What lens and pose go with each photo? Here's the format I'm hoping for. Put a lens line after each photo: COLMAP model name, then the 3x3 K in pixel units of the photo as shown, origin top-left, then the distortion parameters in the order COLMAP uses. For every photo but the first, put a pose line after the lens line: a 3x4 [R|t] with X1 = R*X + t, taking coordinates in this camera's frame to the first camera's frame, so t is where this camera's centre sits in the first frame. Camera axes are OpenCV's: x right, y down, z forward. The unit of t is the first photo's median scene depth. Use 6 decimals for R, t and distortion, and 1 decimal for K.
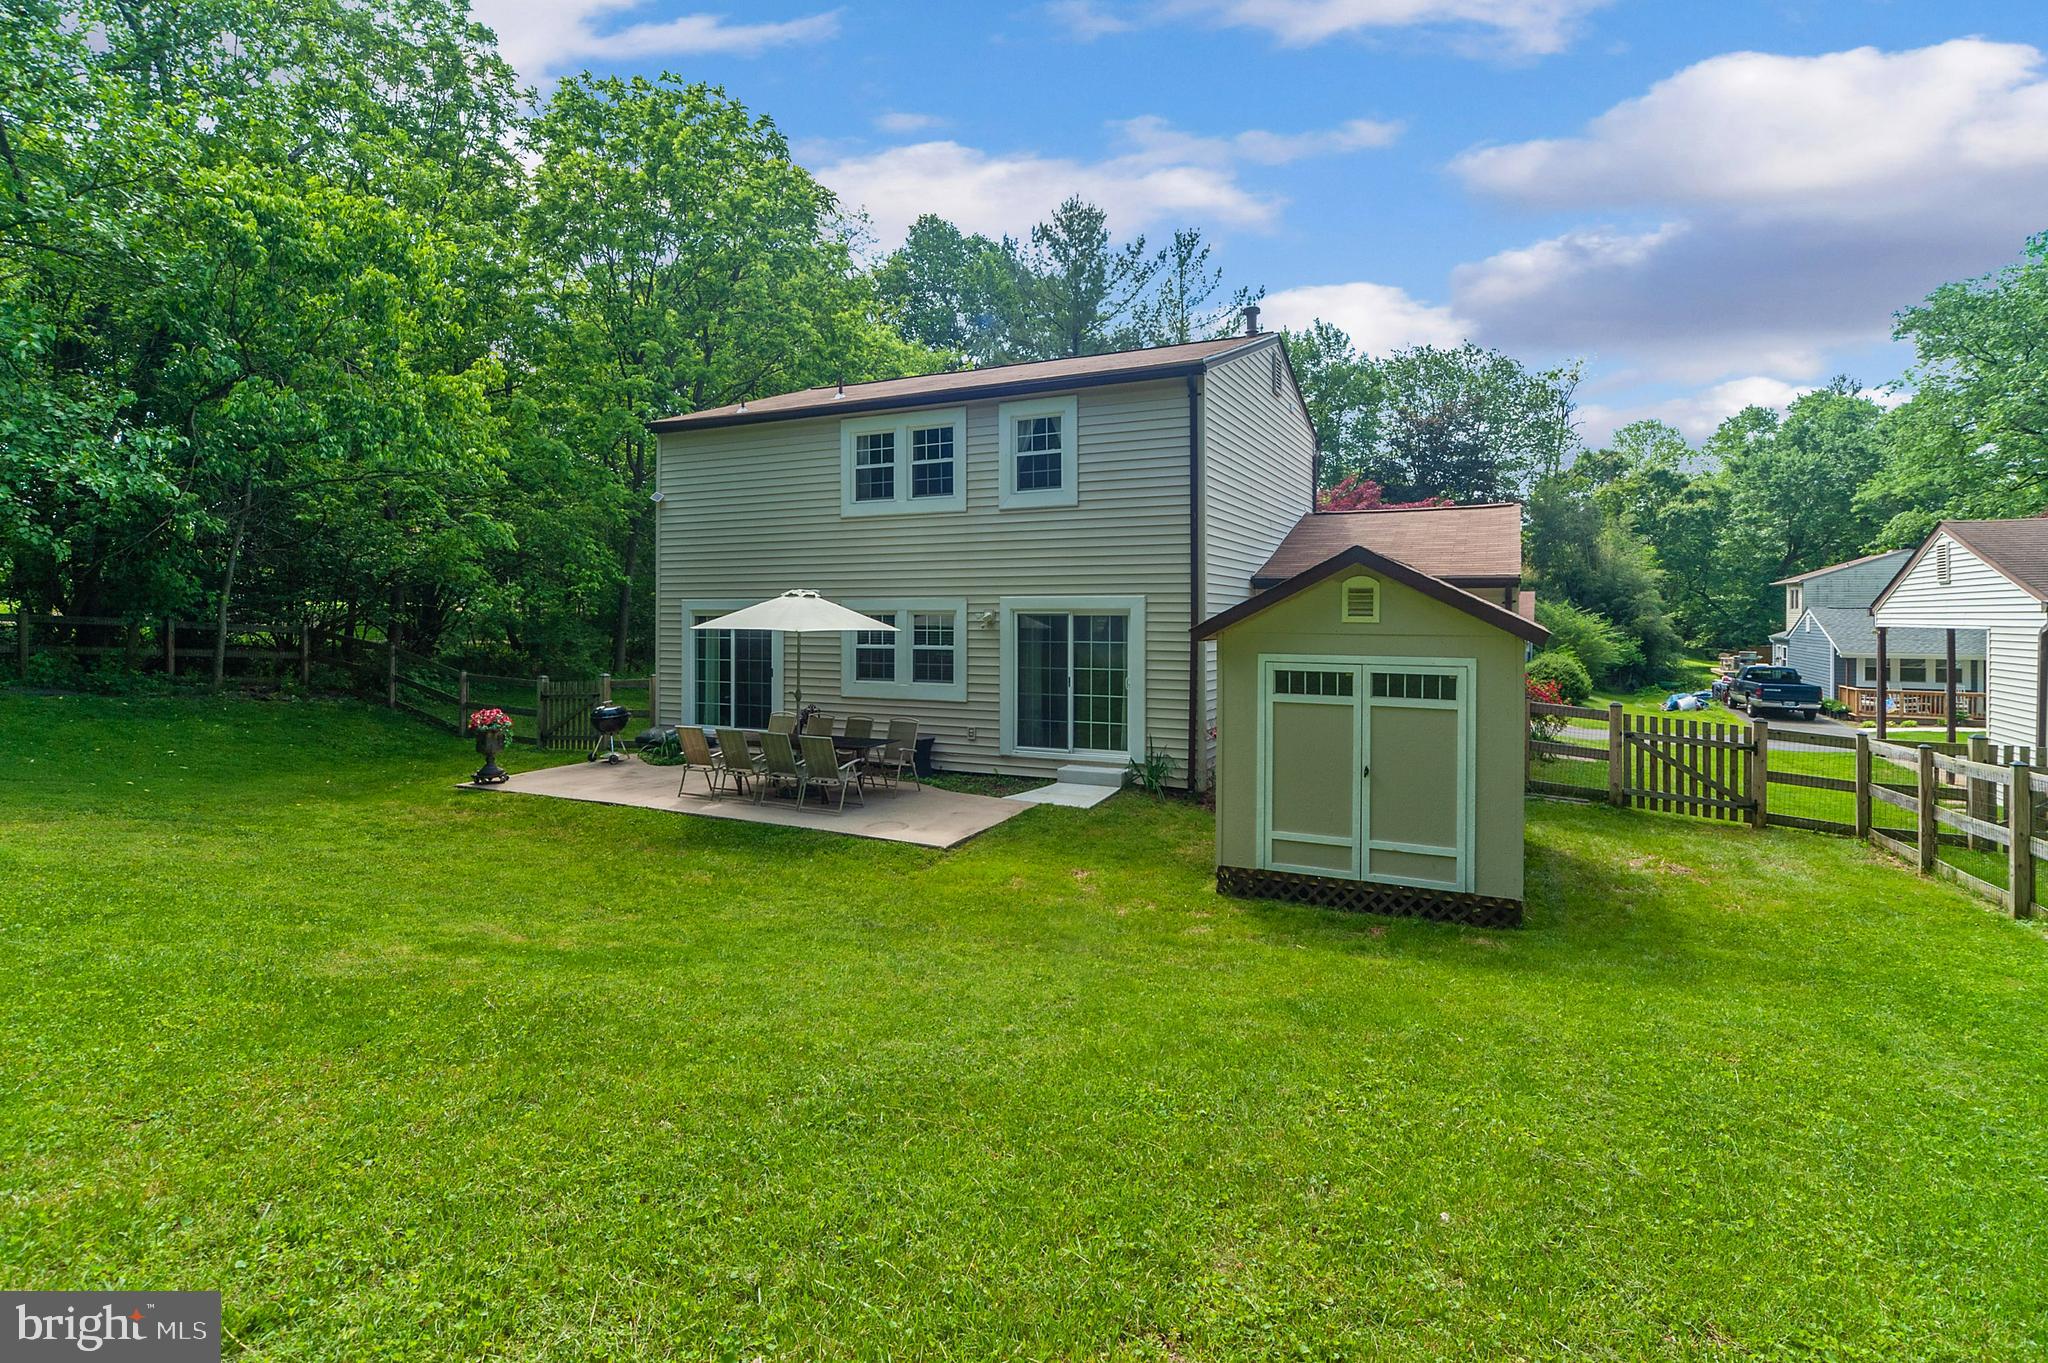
lens RADIAL K [[1058.1, 0, 1026.5], [0, 1058.1, 617.5], [0, 0, 1]] dist [-0.003304, 0.000450]
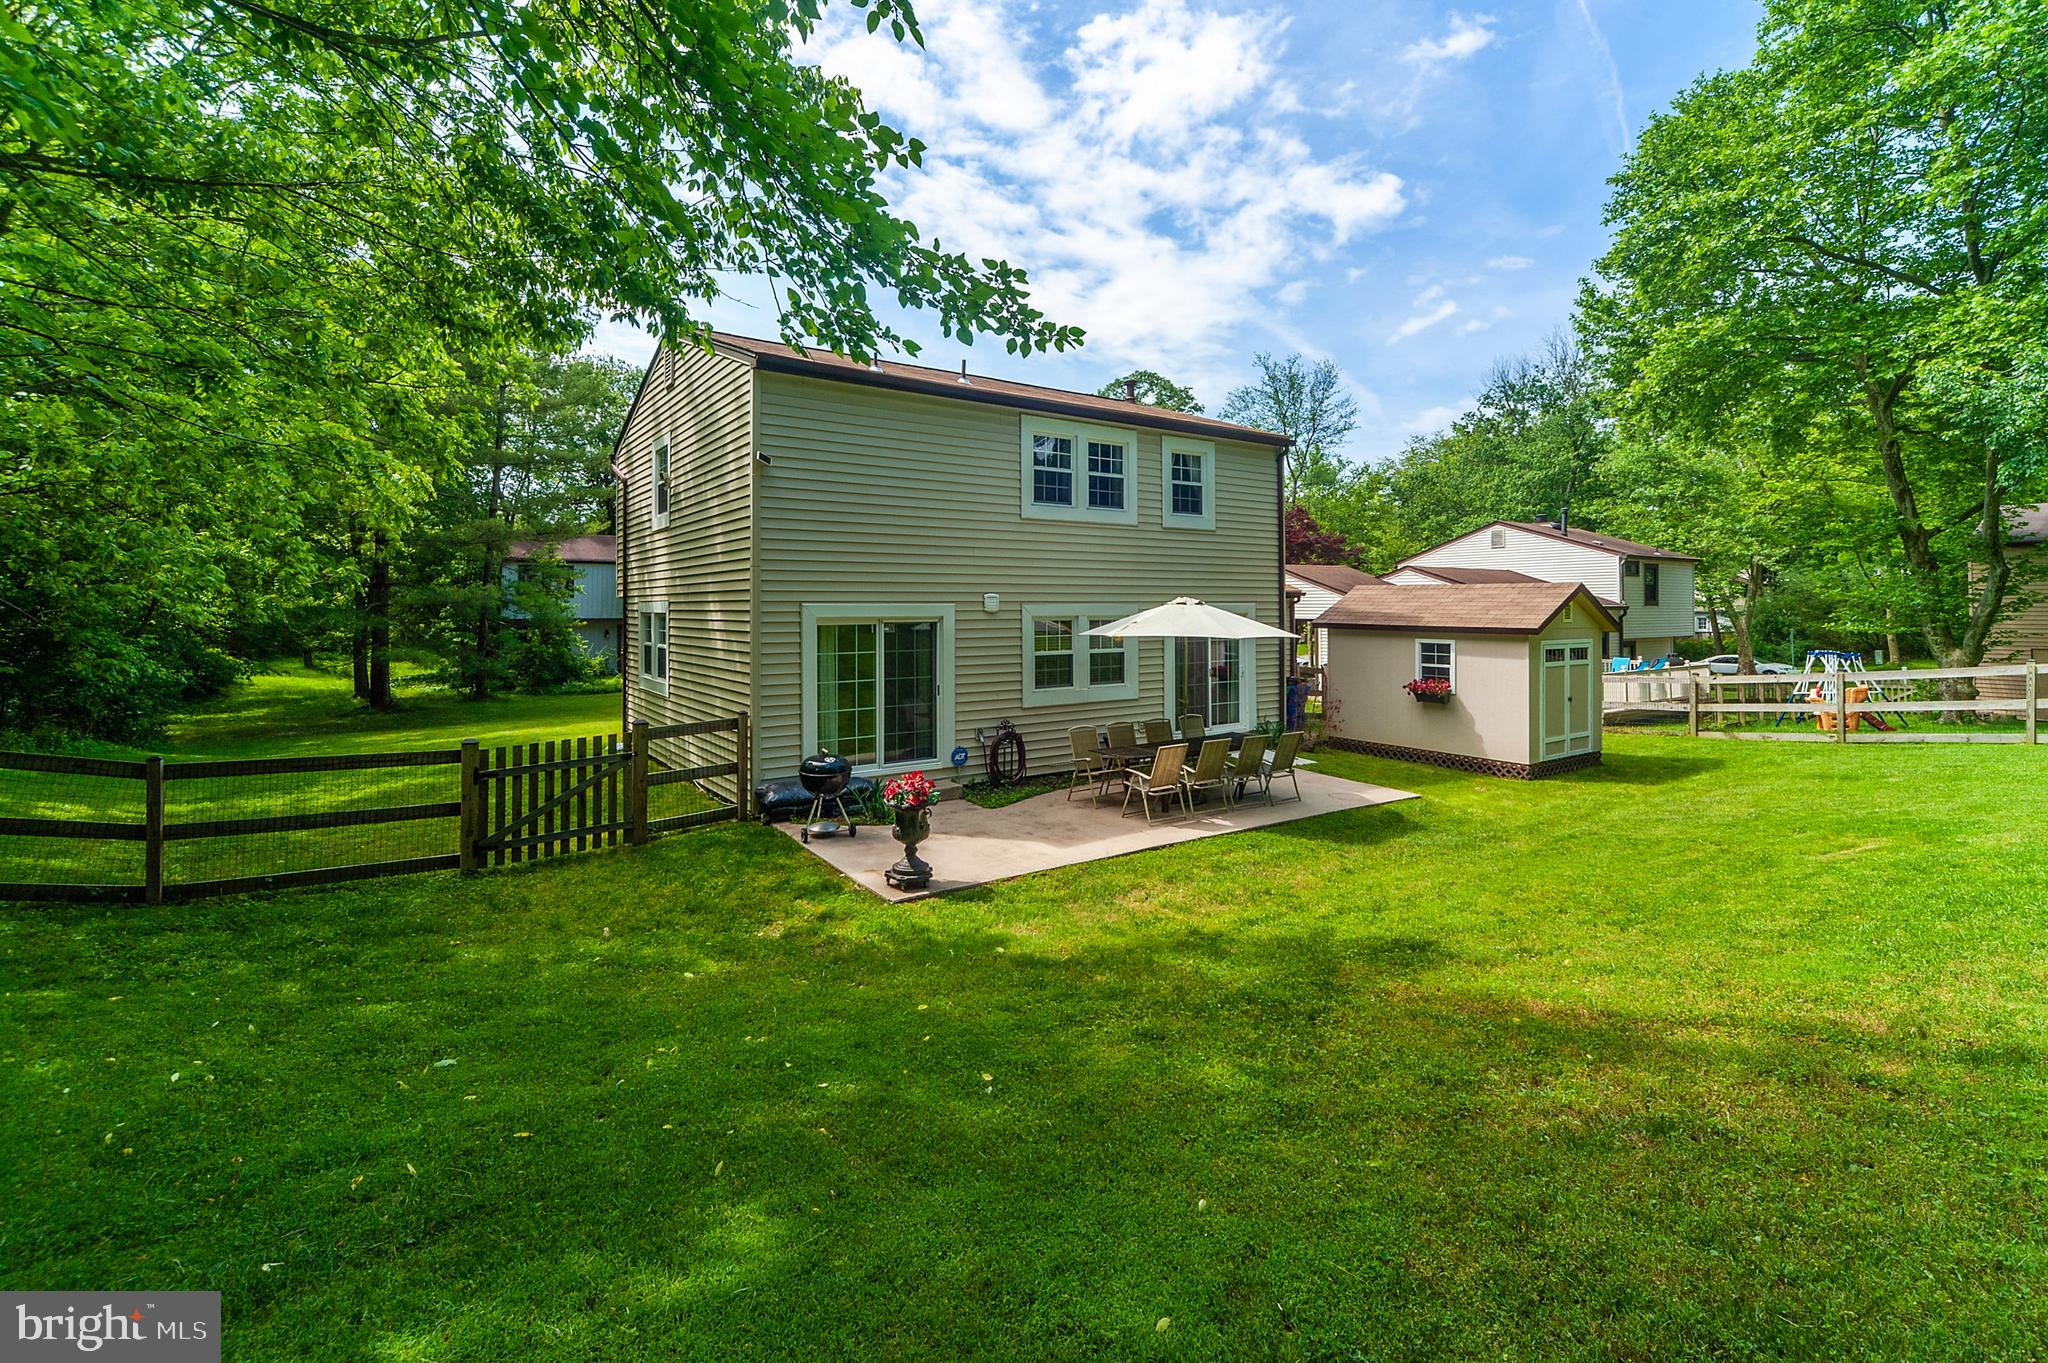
lens RADIAL K [[901.4, 0, 1118.9], [0, 901.4, 611.1], [0, 0, 1]] dist [0.000990, -0.000283]
pose [[0.448244, -0.005386, 0.893895, -0.931624], [0.005368, 0.999980, 0.003333, -0.015169], [-0.893895, 0.003304, 0.448264, 0.613143]]
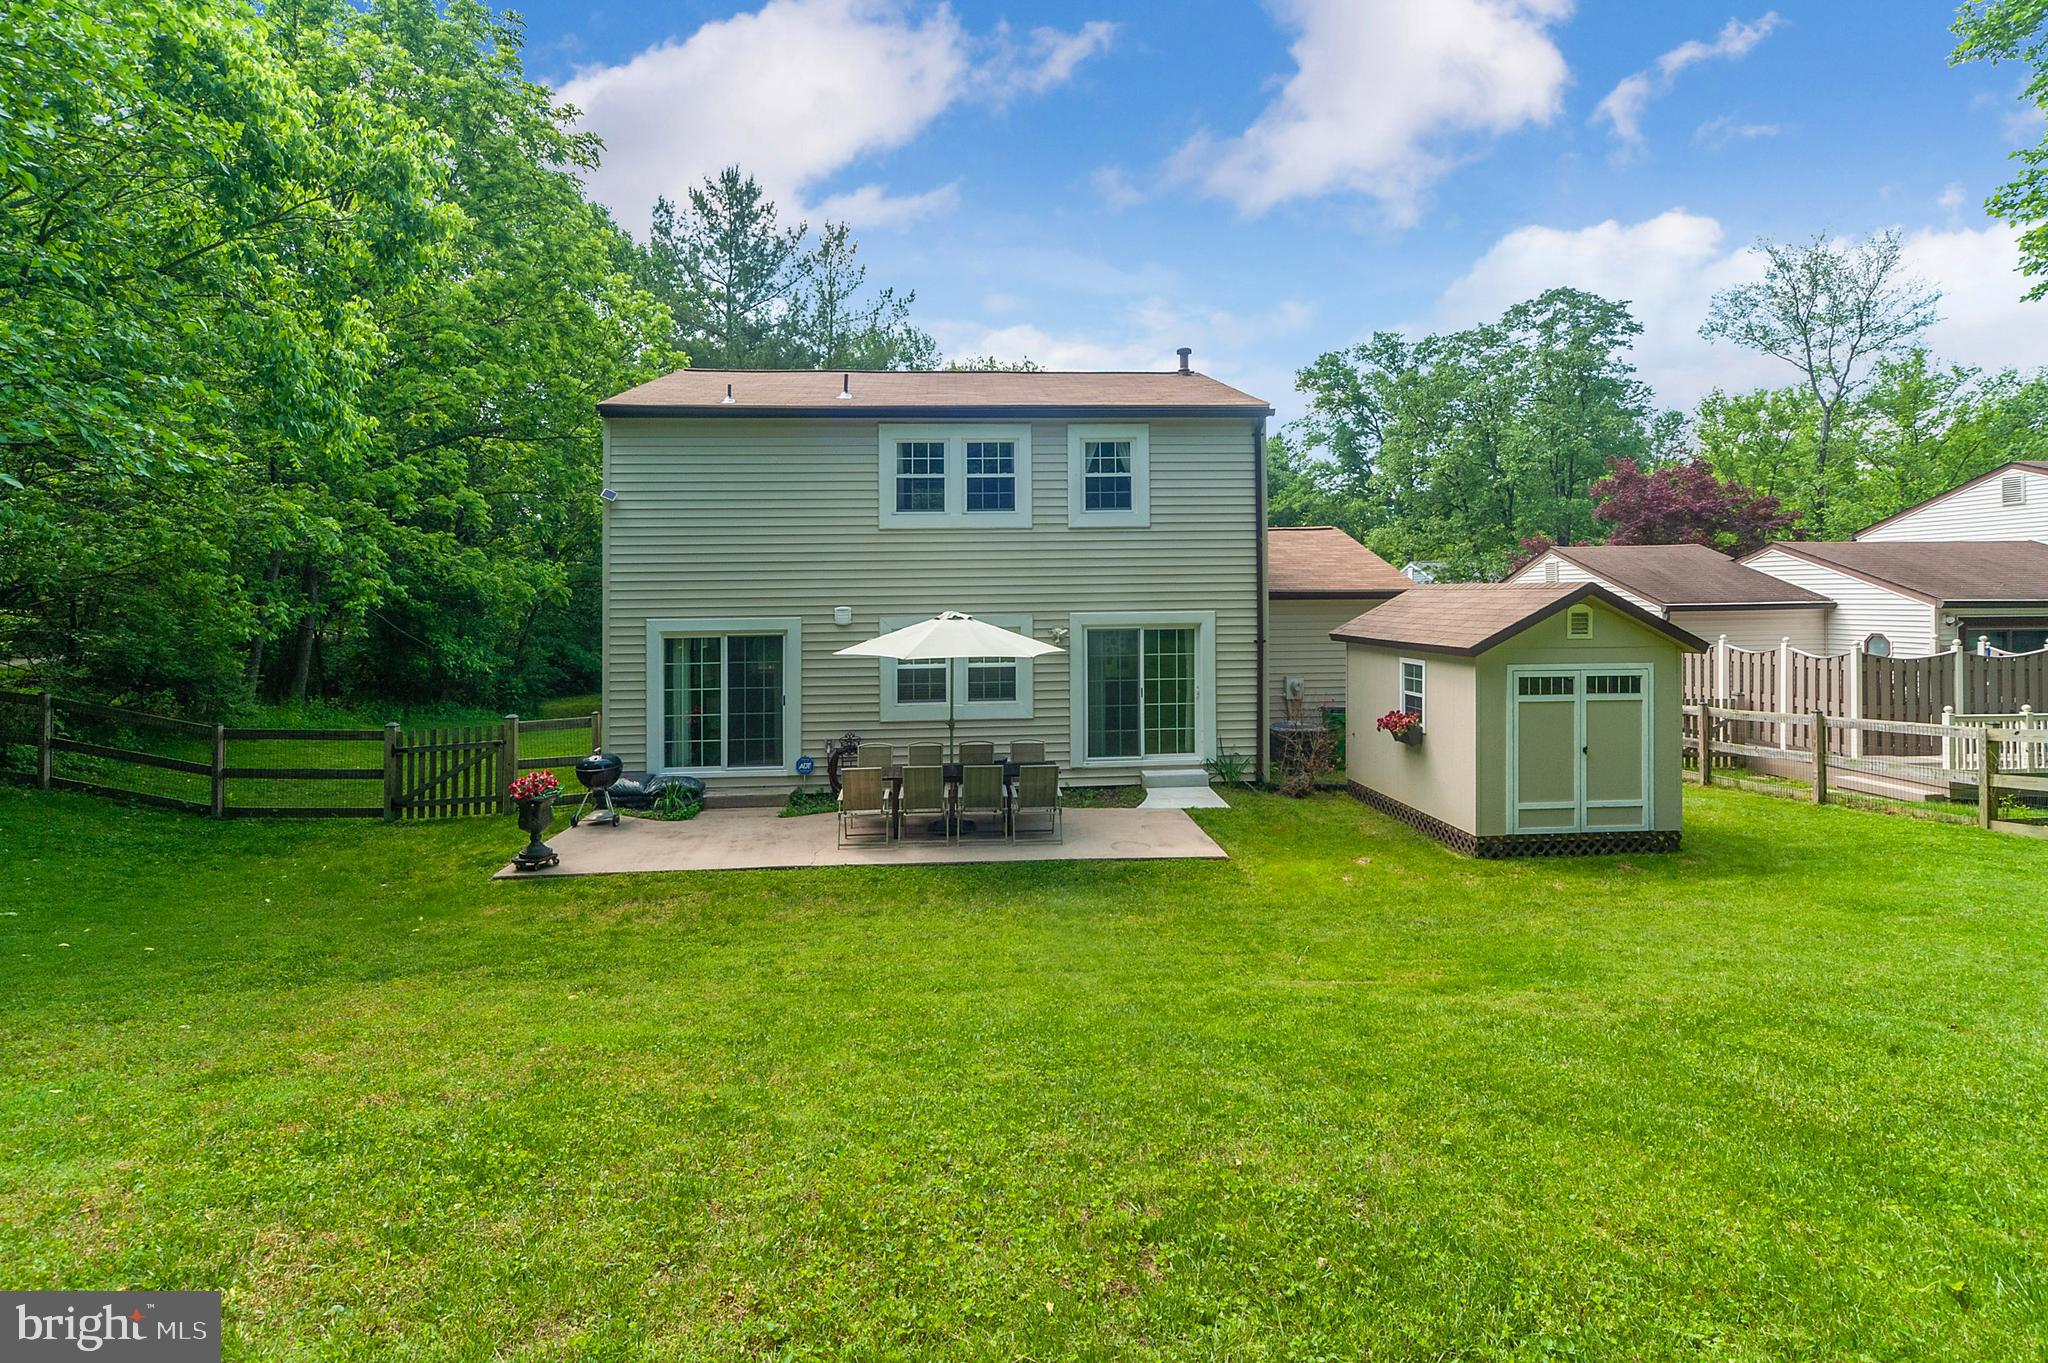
lens RADIAL K [[1058.1, 0, 1090.3], [0, 1058.1, 601.8], [0, 0, 1]] dist [-0.003304, 0.000450]
pose [[0.844305, -0.012023, 0.535727, -0.564252], [0.013776, 0.999905, 0.000729, -0.031274], [-0.535685, 0.006765, 0.844391, 0.127292]]
